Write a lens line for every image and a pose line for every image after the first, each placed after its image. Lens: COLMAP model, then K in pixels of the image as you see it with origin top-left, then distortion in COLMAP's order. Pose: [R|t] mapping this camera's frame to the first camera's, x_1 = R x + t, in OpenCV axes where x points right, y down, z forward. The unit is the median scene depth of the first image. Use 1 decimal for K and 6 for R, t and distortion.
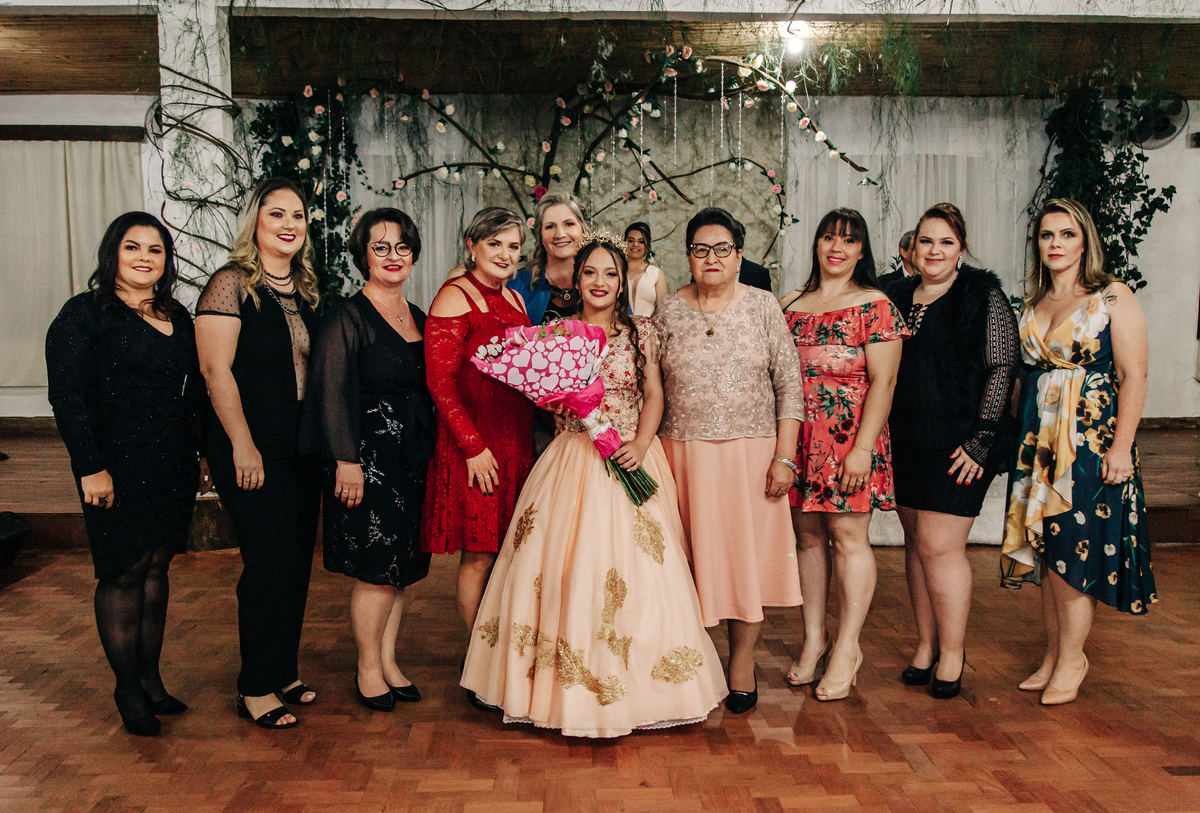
lens RADIAL K [[1134.3, 0, 600.0], [0, 1134.3, 406.5], [0, 0, 1]] dist [-0.005190, -0.005127]
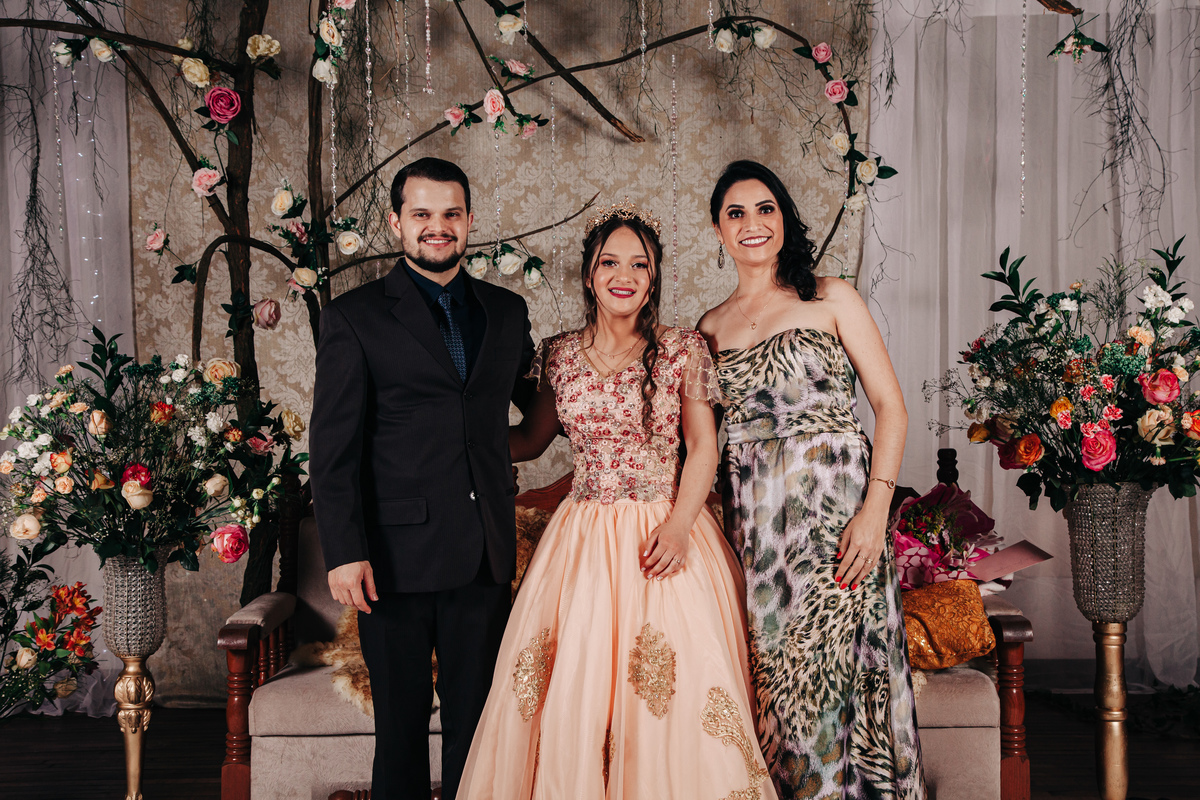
lens RADIAL K [[1678.8, 0, 600.0], [0, 1678.8, 400.0], [0, 0, 1]] dist [0.156605, 0.092793]
pose [[0.999564, -0.009287, -0.028033, 0.089321], [0.007420, 0.997793, -0.065979, -0.046936], [0.028583, 0.065742, 0.997427, 0.419064]]
